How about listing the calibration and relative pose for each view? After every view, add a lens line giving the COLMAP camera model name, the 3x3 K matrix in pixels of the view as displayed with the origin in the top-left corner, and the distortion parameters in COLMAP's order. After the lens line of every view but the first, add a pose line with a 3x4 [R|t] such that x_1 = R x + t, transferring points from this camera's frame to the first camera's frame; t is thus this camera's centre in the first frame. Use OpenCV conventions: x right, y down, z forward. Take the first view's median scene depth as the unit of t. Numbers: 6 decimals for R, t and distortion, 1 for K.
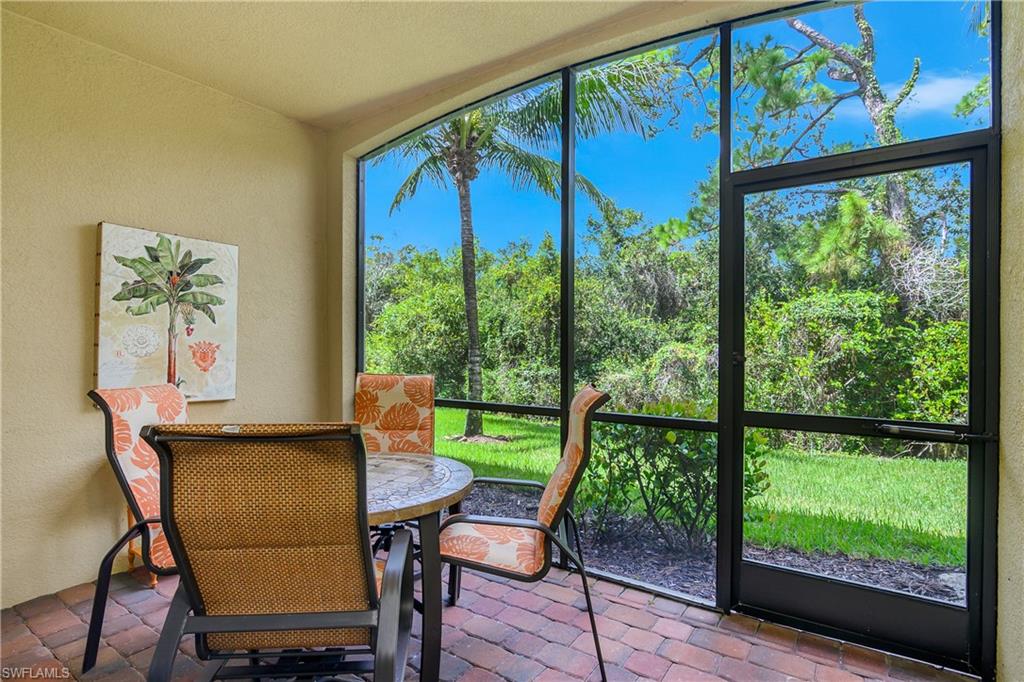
lens RADIAL K [[506.2, 0, 506.4], [0, 506.2, 342.5], [0, 0, 1]] dist [-0.005976, -0.000403]
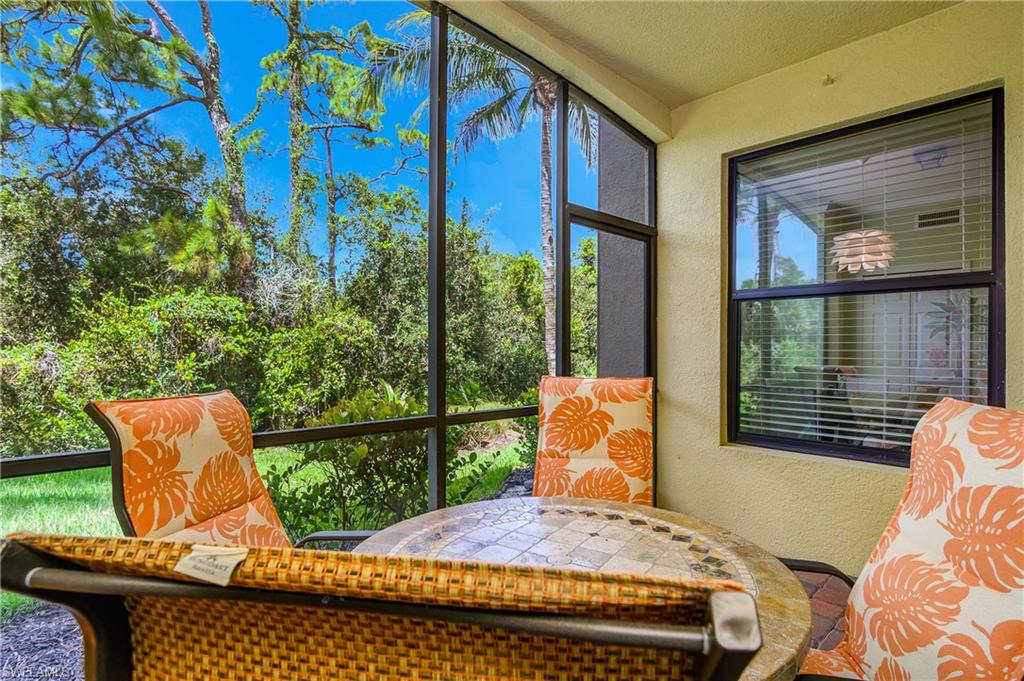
lens RADIAL K [[506.2, 0, 507.2], [0, 506.2, 344.5], [0, 0, 1]] dist [-0.005976, -0.000403]
pose [[0.229124, 0.010193, 0.973344, -0.186536], [-0.004183, 0.999946, -0.009487, 0.006997], [-0.973388, -0.001898, 0.229154, 0.199056]]
